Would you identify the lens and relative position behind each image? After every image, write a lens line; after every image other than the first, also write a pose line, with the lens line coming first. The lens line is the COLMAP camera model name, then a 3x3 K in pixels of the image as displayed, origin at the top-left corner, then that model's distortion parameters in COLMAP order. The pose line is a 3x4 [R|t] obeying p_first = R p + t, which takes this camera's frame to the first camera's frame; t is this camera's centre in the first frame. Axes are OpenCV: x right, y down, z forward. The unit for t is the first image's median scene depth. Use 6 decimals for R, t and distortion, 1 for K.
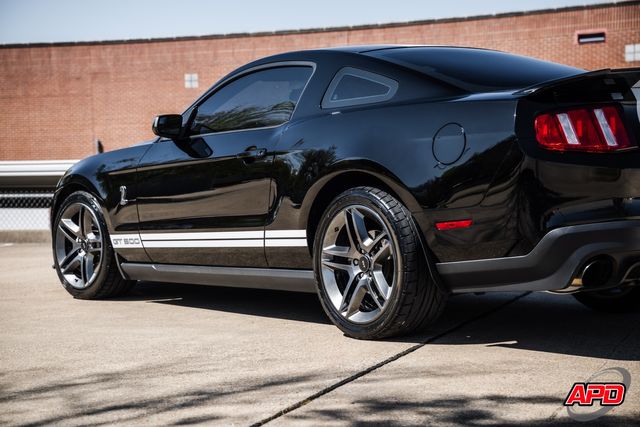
lens RADIAL K [[1323.0, 0, 308.4], [0, 1323.0, 215.0], [0, 0, 1]] dist [0.613052, 0.000000]
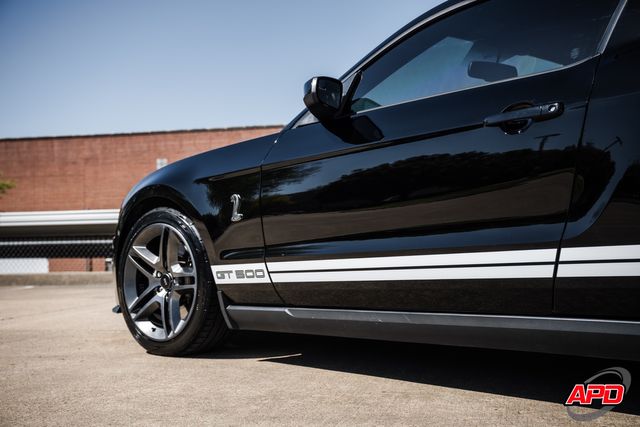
lens RADIAL K [[840.0, 0, 315.1], [0, 840.0, 210.7], [0, 0, 1]] dist [0.148944, 0.000000]
pose [[0.991886, 0.006393, 0.126968, -0.142342], [0.002600, 0.997506, -0.070531, 0.016591], [-0.127102, 0.070289, 0.989396, 0.522262]]
